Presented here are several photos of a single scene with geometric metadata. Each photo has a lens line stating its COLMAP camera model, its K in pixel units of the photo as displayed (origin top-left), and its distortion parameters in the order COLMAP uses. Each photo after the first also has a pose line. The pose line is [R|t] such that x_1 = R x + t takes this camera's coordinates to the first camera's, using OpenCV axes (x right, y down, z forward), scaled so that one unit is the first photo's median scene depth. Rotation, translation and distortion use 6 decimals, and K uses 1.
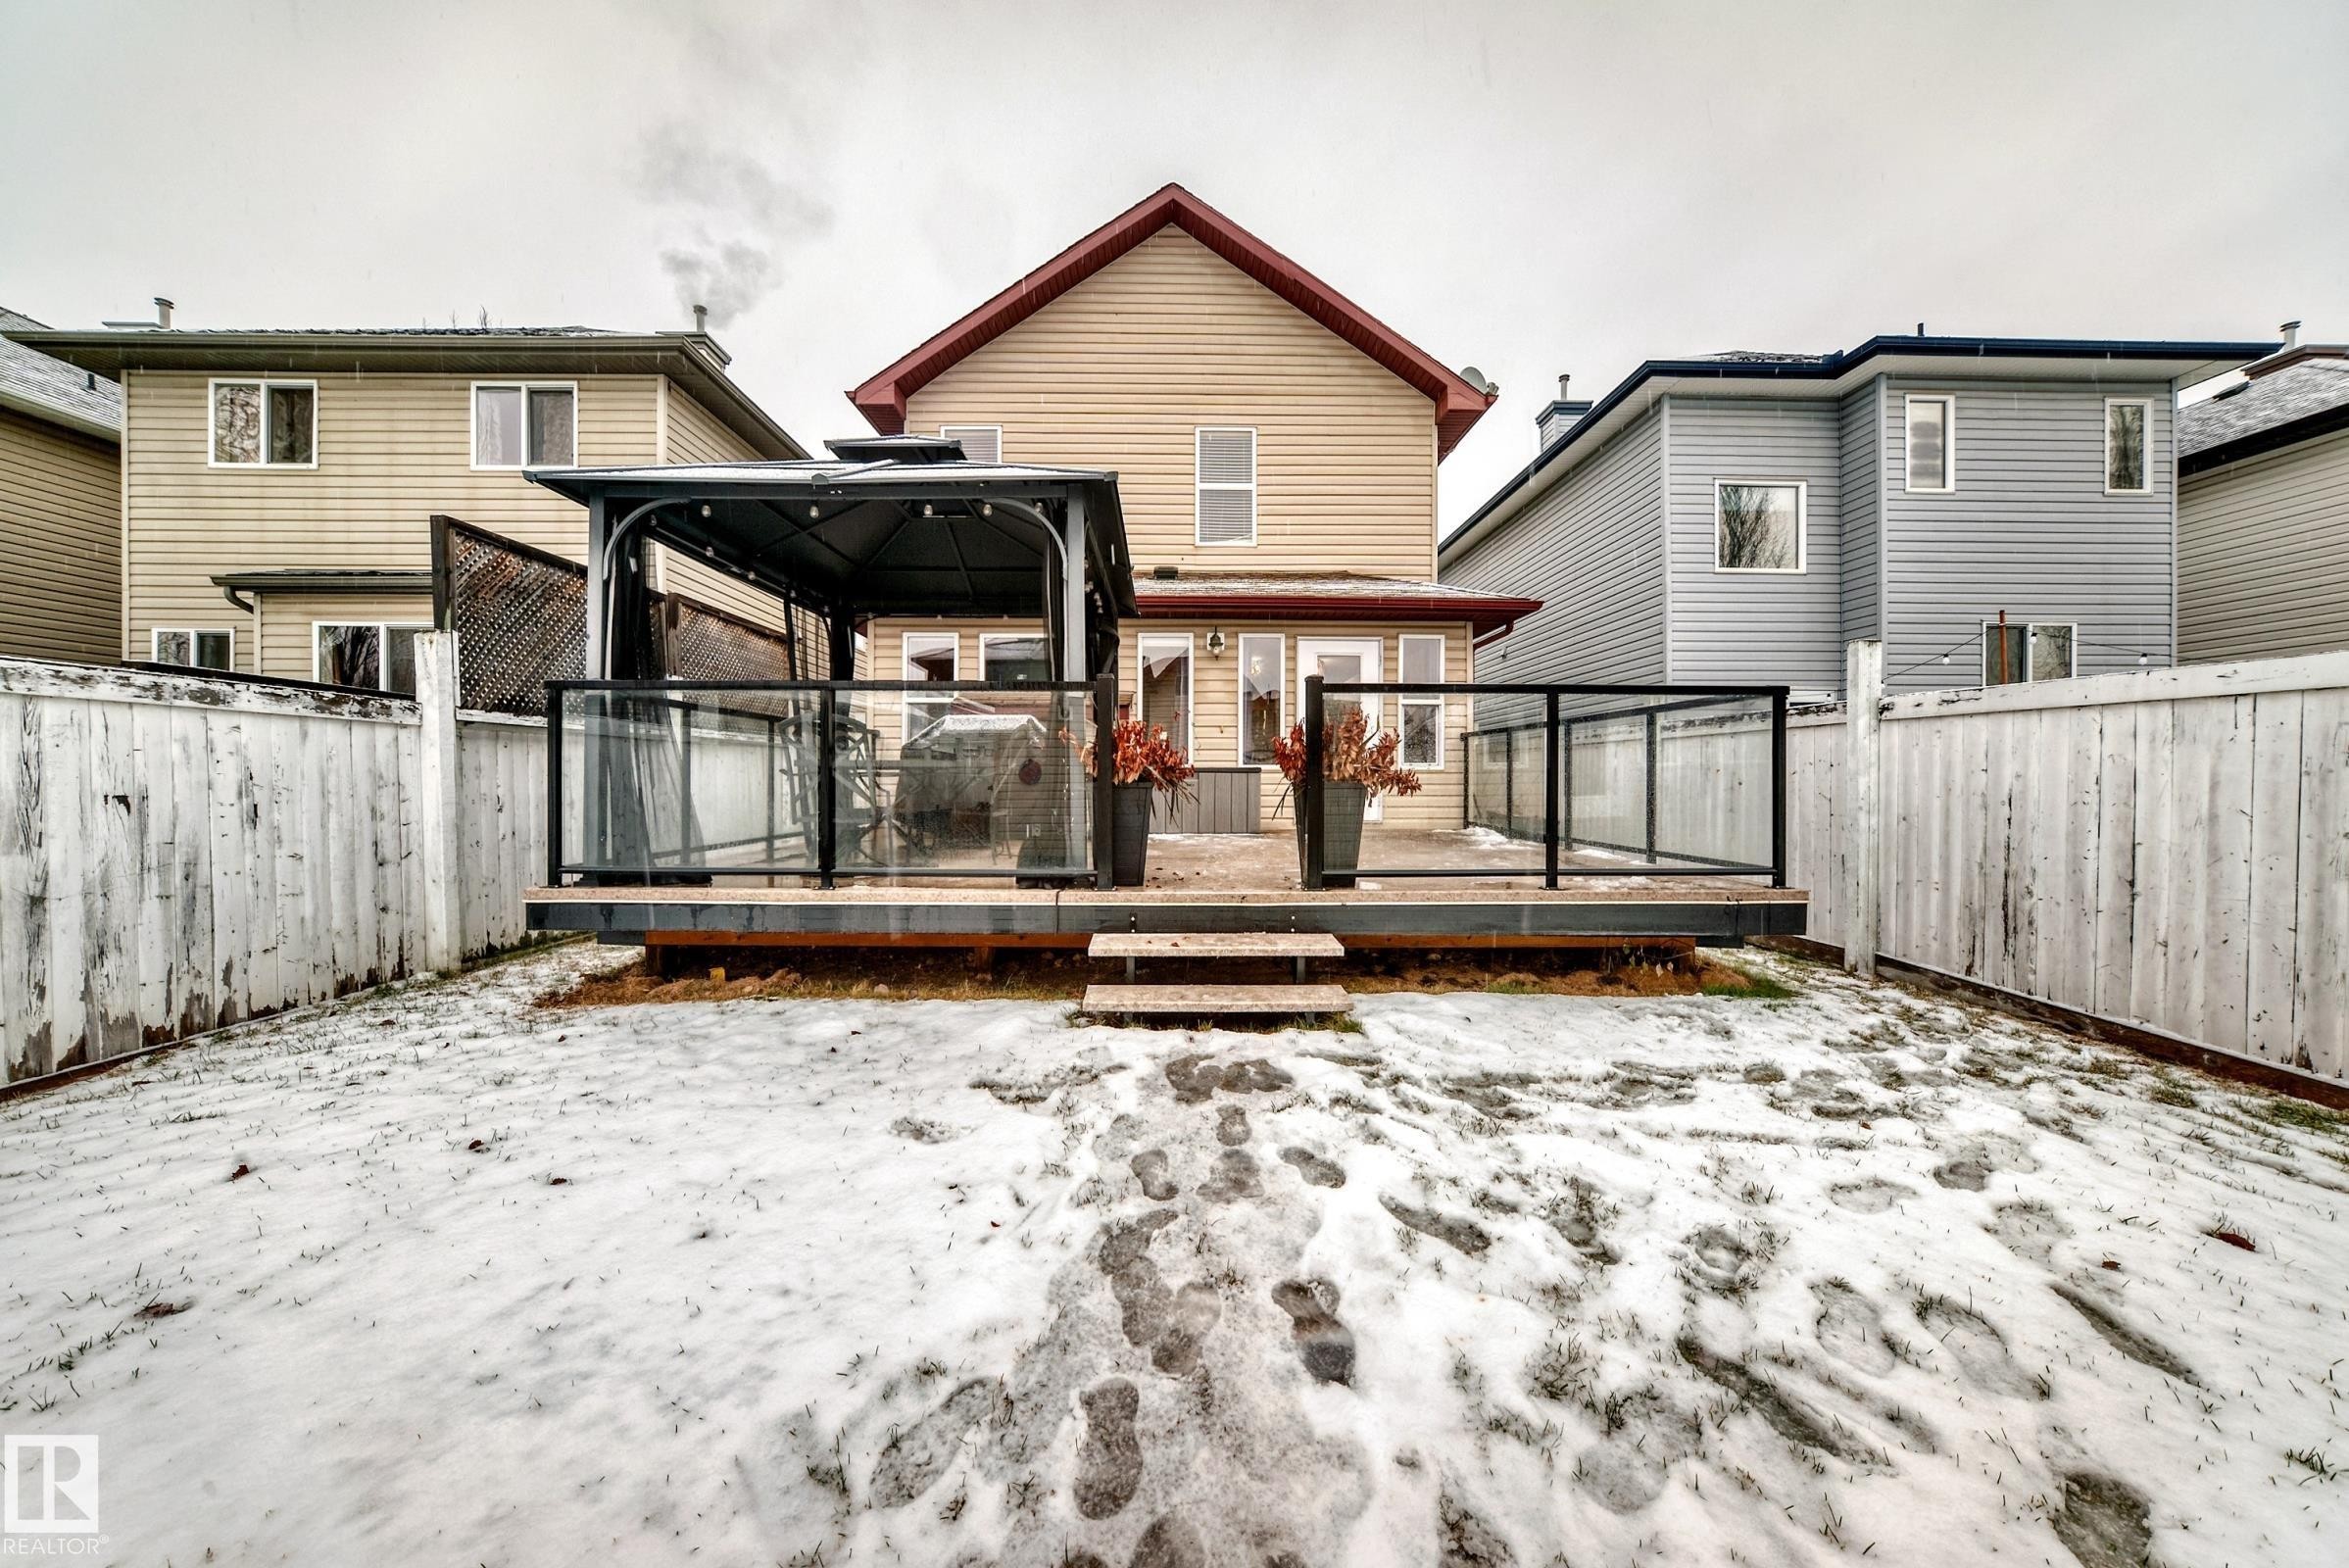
lens RADIAL K [[823.3, 0, 1183.6], [0, 823.3, 792.6], [0, 0, 1]] dist [-0.024611, 0.007137]
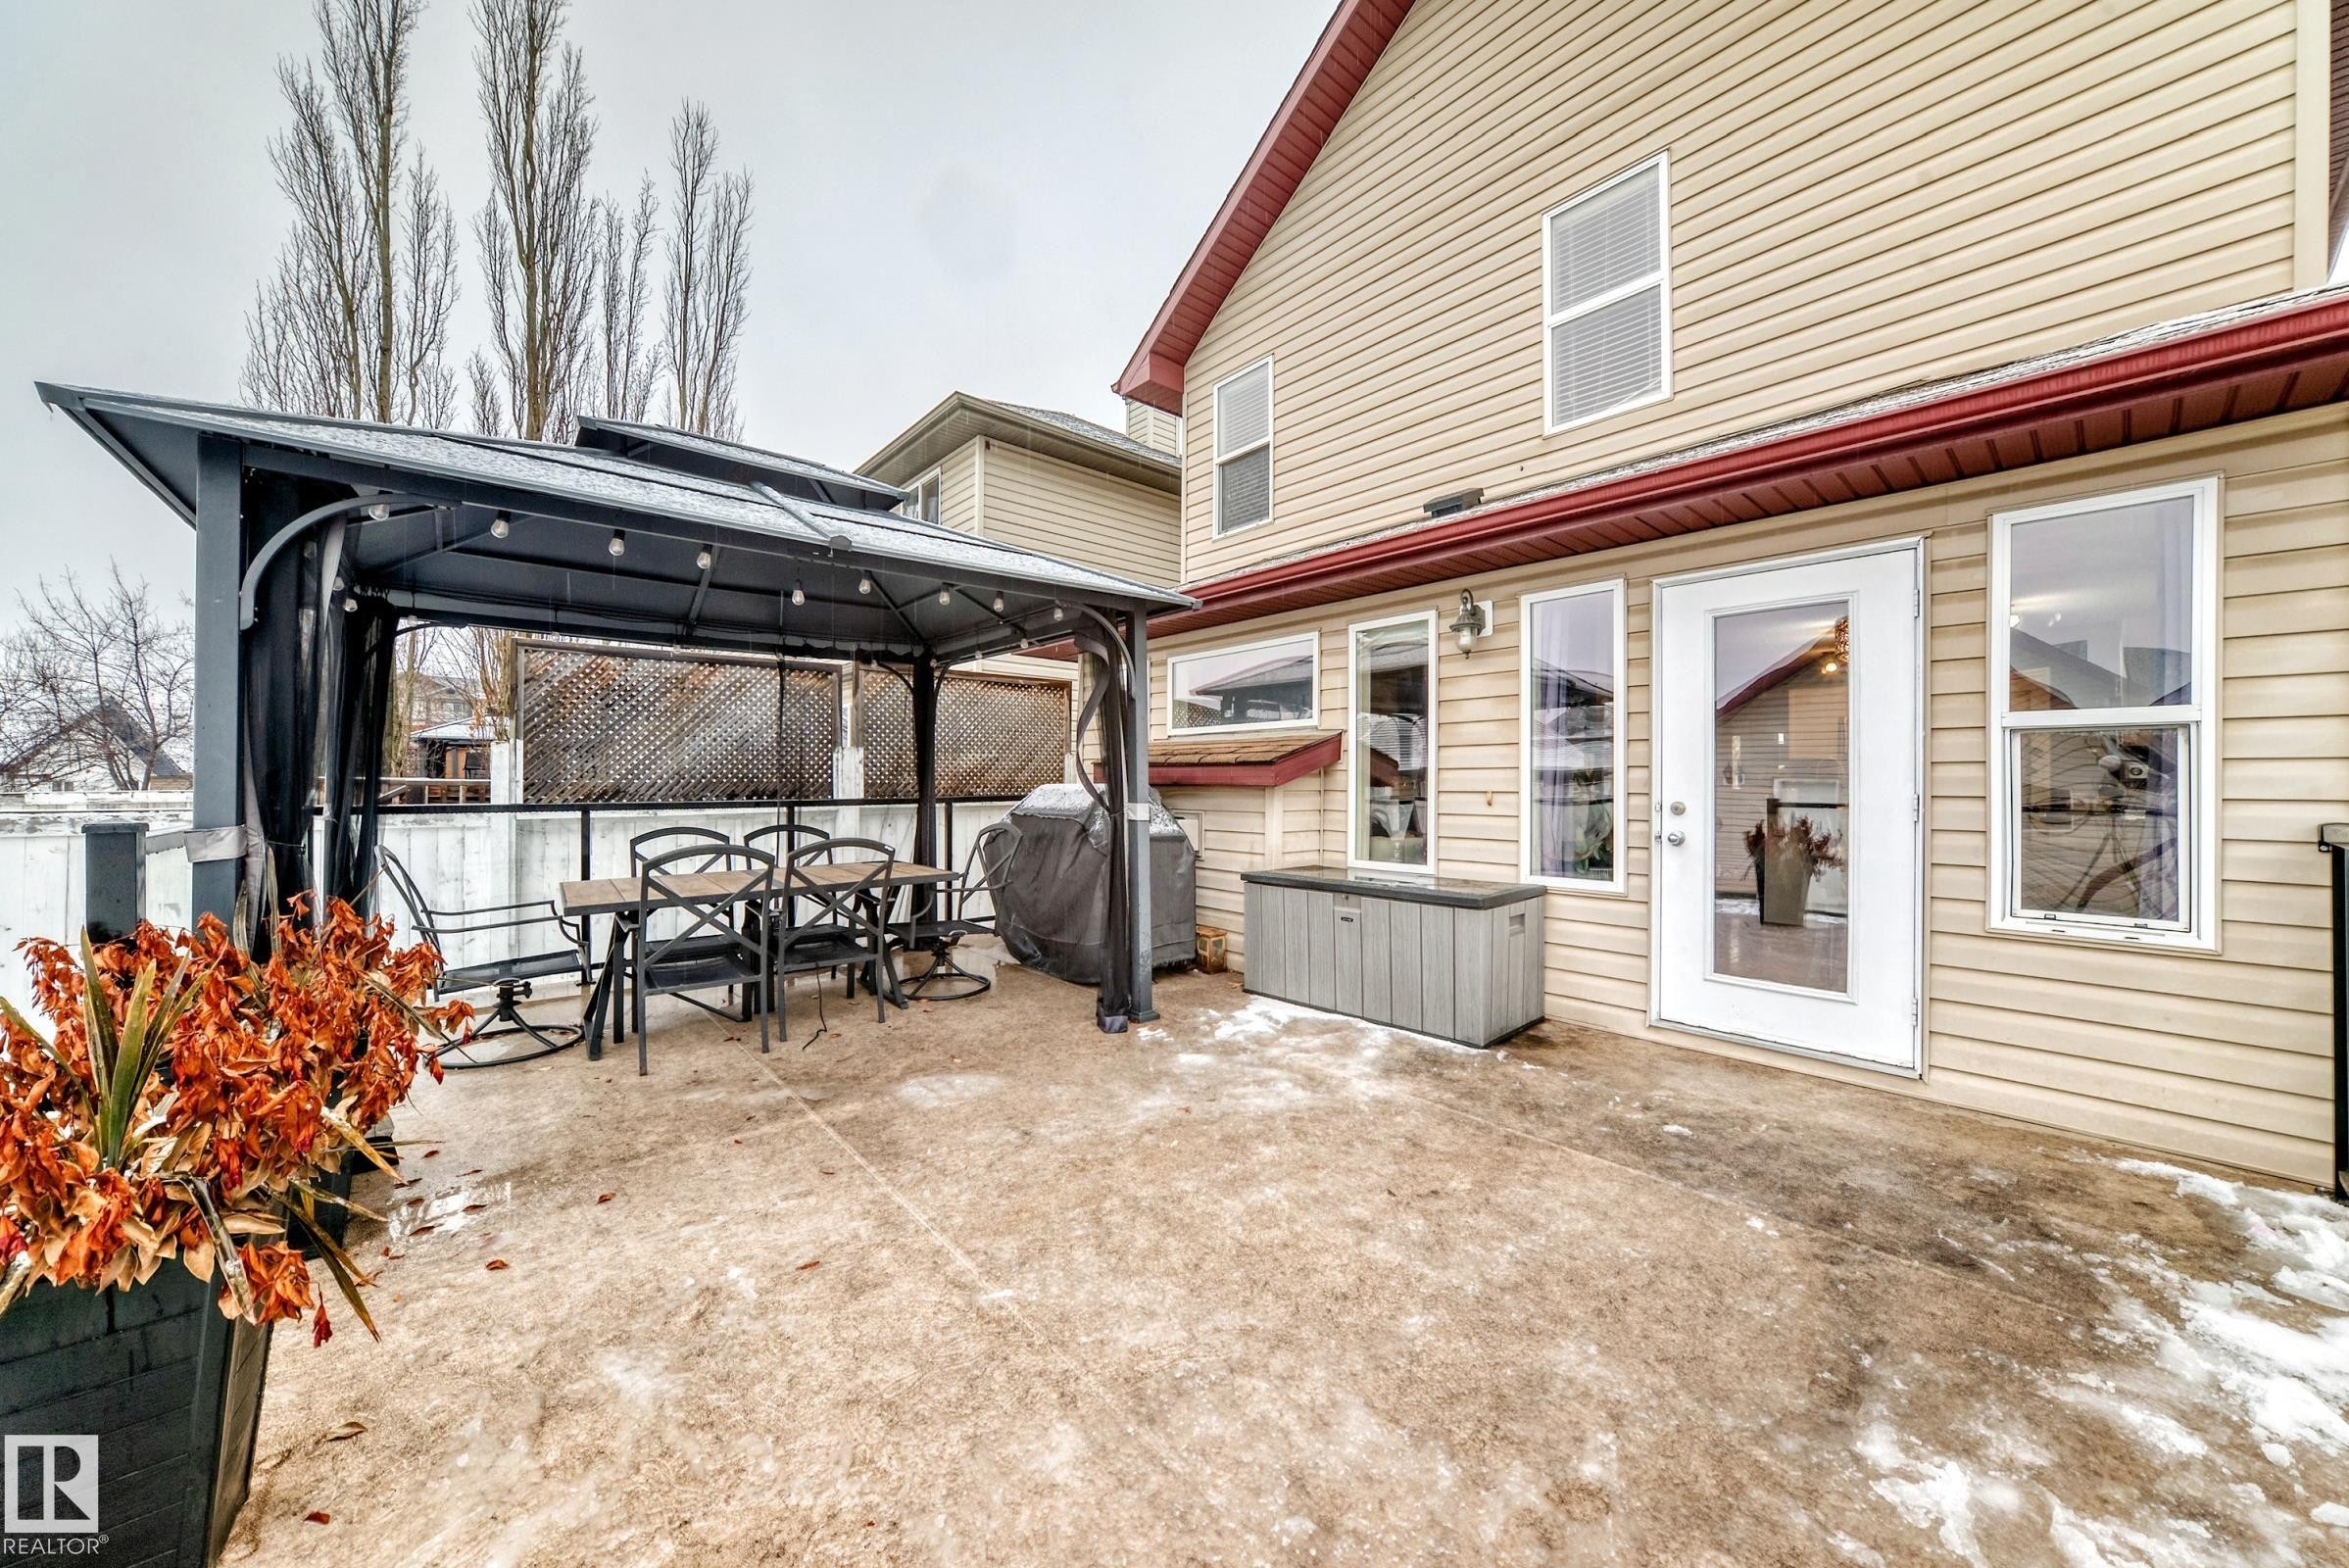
lens RADIAL K [[823.3, 0, 1183.6], [0, 823.3, 792.6], [0, 0, 1]] dist [-0.024611, 0.007137]
pose [[0.655871, 0.008221, -0.754828, 0.295139], [-0.013057, 0.999915, -0.000454, -0.077830], [0.754760, 0.010153, 0.655922, 0.547299]]
